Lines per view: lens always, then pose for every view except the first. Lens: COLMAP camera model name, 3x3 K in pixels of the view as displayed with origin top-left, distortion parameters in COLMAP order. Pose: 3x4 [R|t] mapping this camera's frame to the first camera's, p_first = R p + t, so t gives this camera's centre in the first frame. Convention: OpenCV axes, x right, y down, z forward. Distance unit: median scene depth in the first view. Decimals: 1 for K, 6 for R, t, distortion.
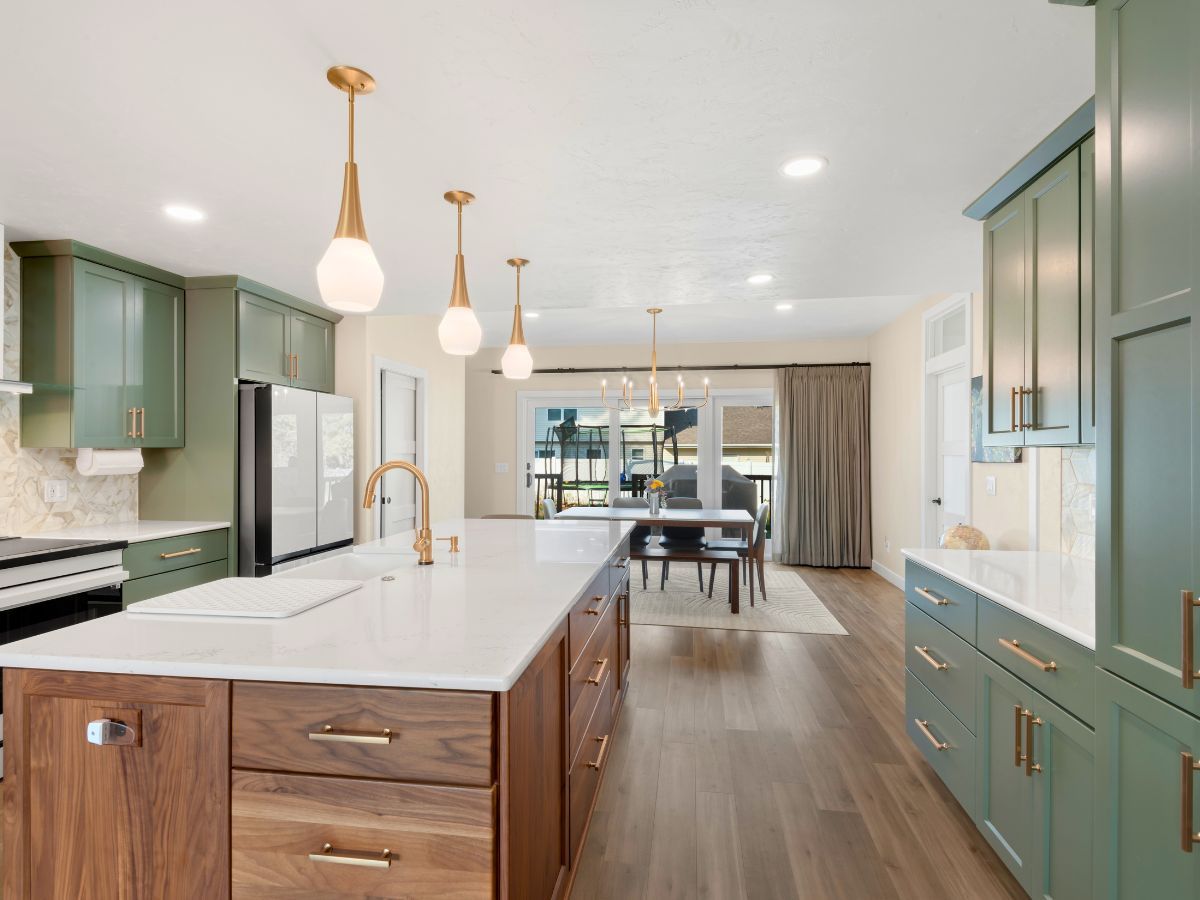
lens RADIAL K [[621.3, 0, 599.6], [0, 621.3, 453.4], [0, 0, 1]] dist [0.024778, -0.018026]
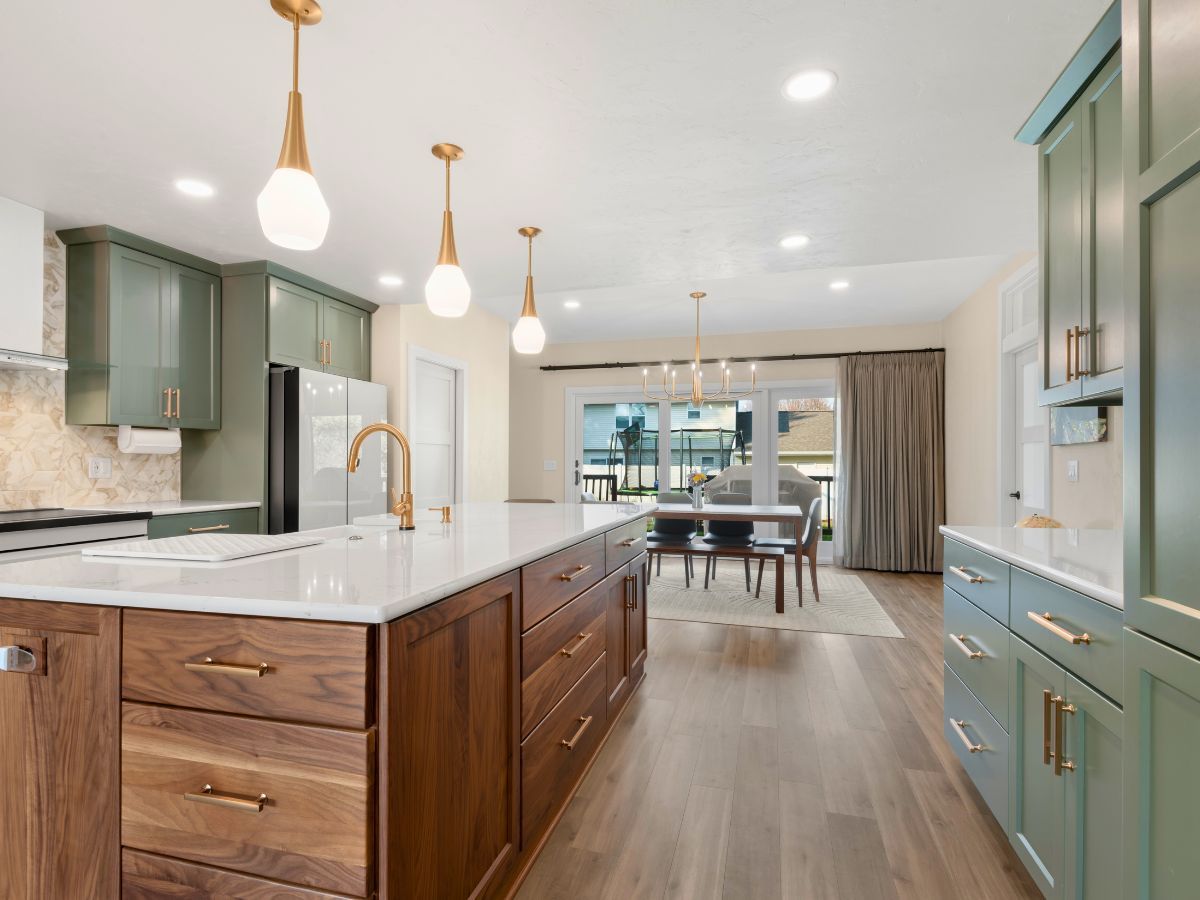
lens RADIAL K [[625.4, 0, 596.6], [0, 625.4, 463.2], [0, 0, 1]] dist [0.019998, -0.015307]
pose [[0.992037, 0.000611, -0.125944, 0.093263], [-0.001104, 0.999992, -0.003846, 0.054684], [0.125941, 0.003955, 0.992030, 0.052898]]
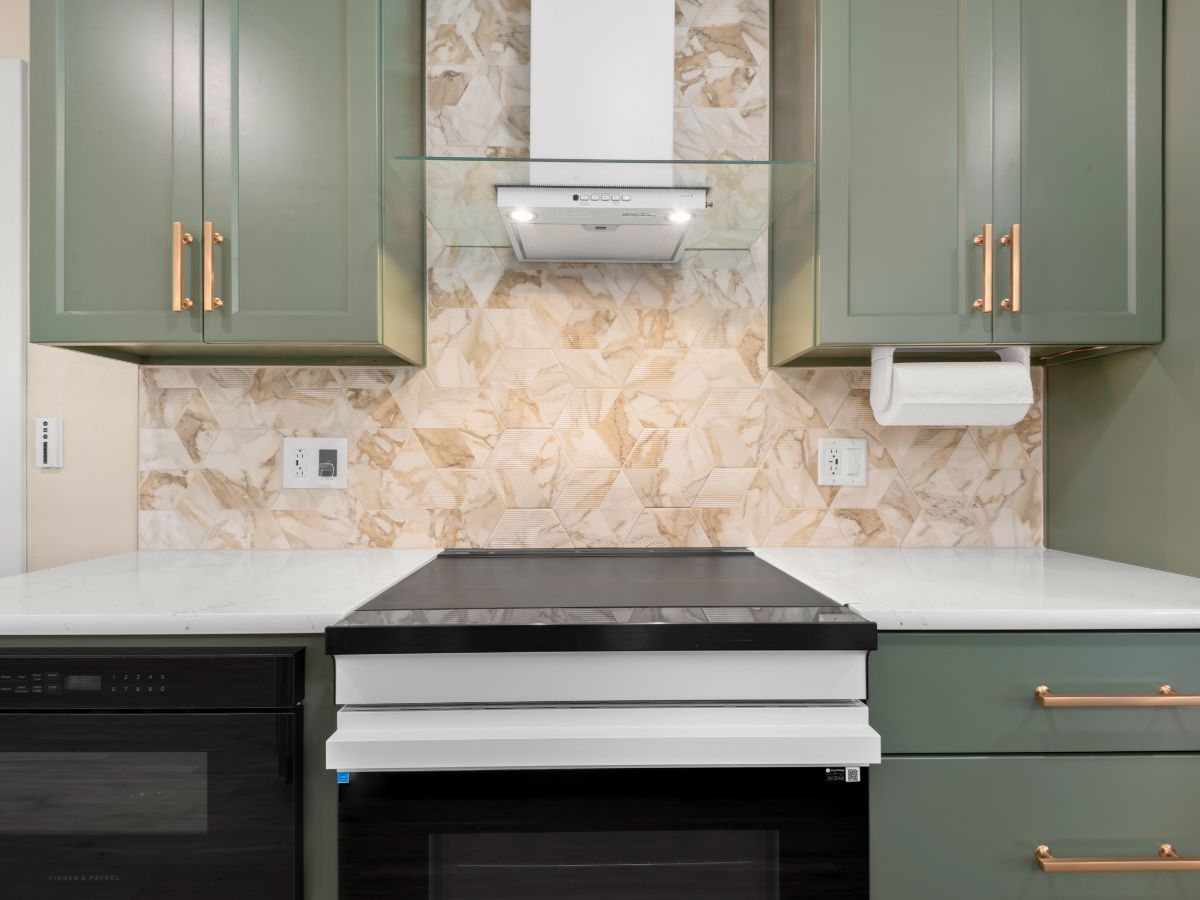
lens RADIAL K [[621.3, 0, 599.6], [0, 621.3, 453.4], [0, 0, 1]] dist [0.024778, -0.018026]
pose [[0.167883, -0.005220, -0.985793, -0.437963], [-0.003561, 0.999976, -0.005902, 0.055989], [0.985800, 0.004501, 0.167861, 0.732441]]
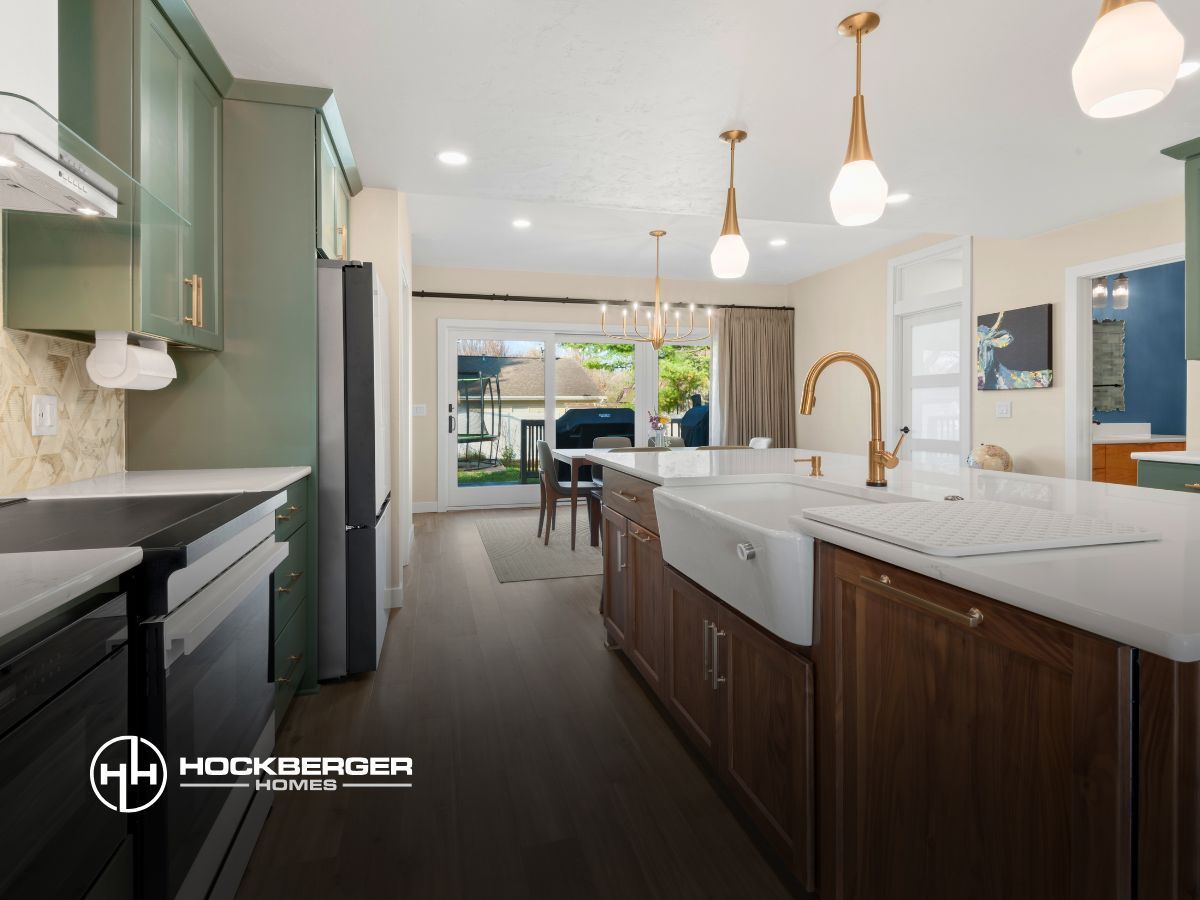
lens RADIAL K [[627.7, 0, 600.7], [0, 627.7, 411.5], [0, 0, 1]] dist [0.033175, -0.030385]
pose [[0.913258, -0.007768, 0.407308, -0.637161], [0.007424, 0.999969, 0.002427, 0.057985], [-0.407314, 0.000807, 0.913288, 0.298385]]
